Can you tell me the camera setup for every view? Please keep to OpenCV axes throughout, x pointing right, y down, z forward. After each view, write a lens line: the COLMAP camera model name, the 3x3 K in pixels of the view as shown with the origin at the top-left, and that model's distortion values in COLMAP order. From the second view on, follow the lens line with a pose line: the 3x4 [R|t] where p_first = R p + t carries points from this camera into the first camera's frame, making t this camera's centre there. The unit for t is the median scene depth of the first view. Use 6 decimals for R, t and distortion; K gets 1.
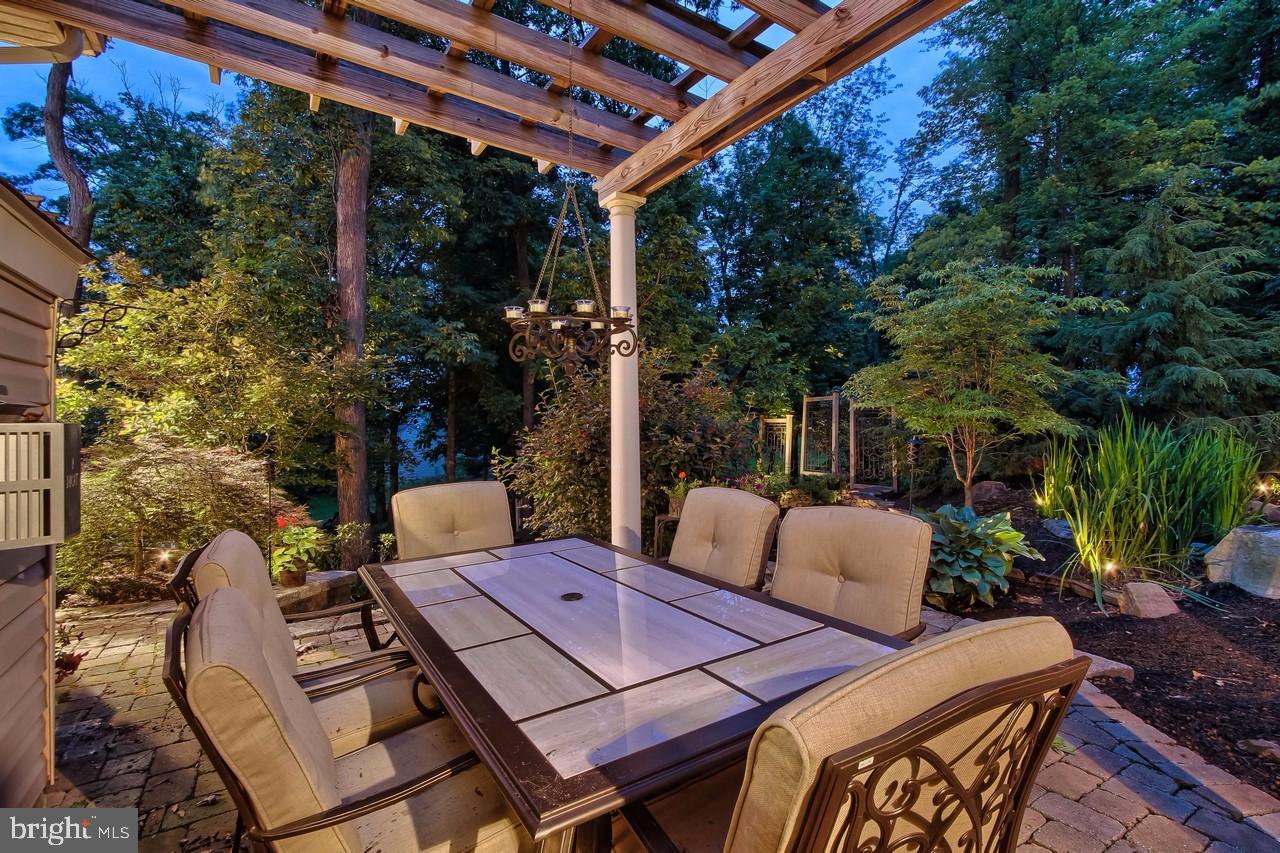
lens RADIAL K [[579.5, 0, 643.1], [0, 579.5, 414.5], [0, 0, 1]] dist [-0.012743, -0.000103]
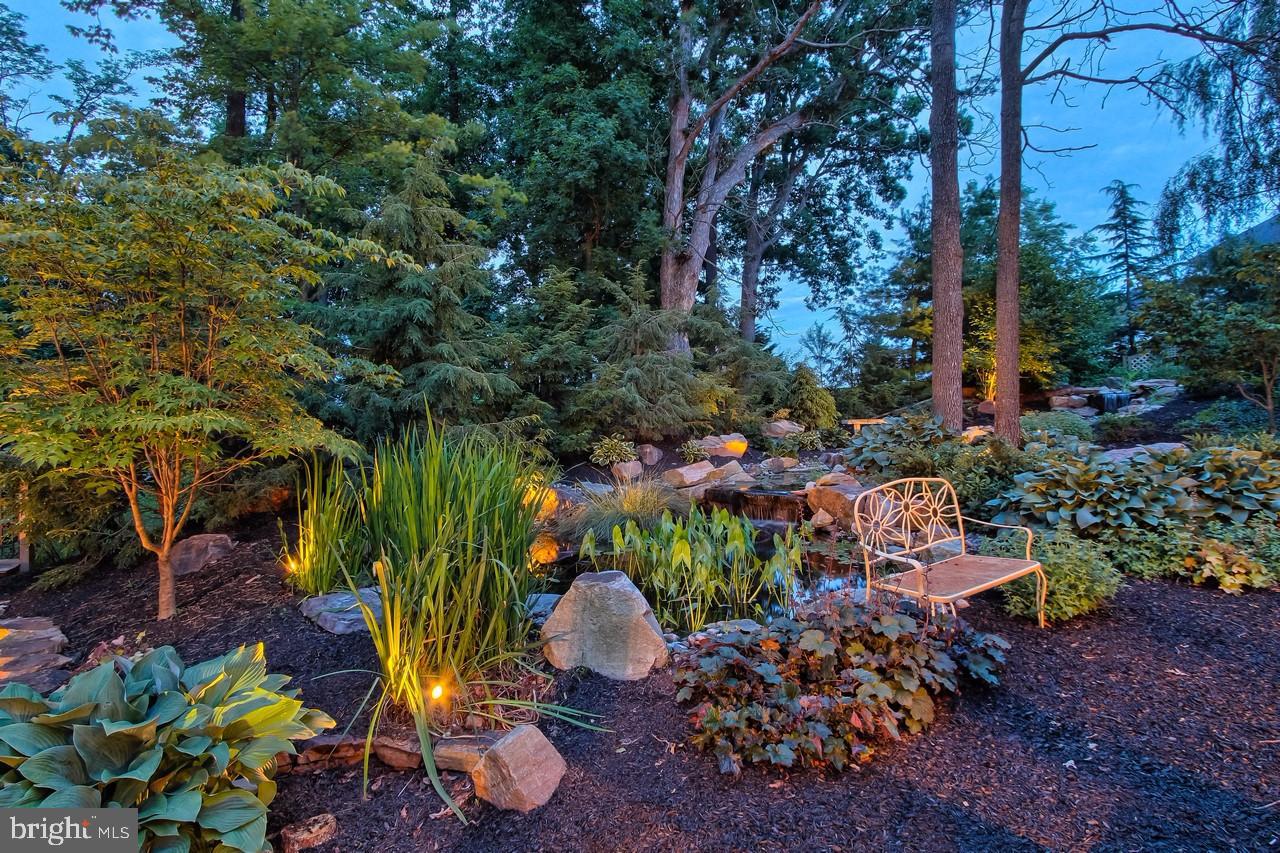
lens RADIAL K [[630.0, 0, 640.3], [0, 630.0, 400.9], [0, 0, 1]] dist [-0.016476, -0.000224]
pose [[0.399687, 0.022733, 0.916370, 0.232100], [0.011332, 0.999494, -0.029737, 0.000050], [-0.916582, 0.022270, 0.399227, 0.406926]]
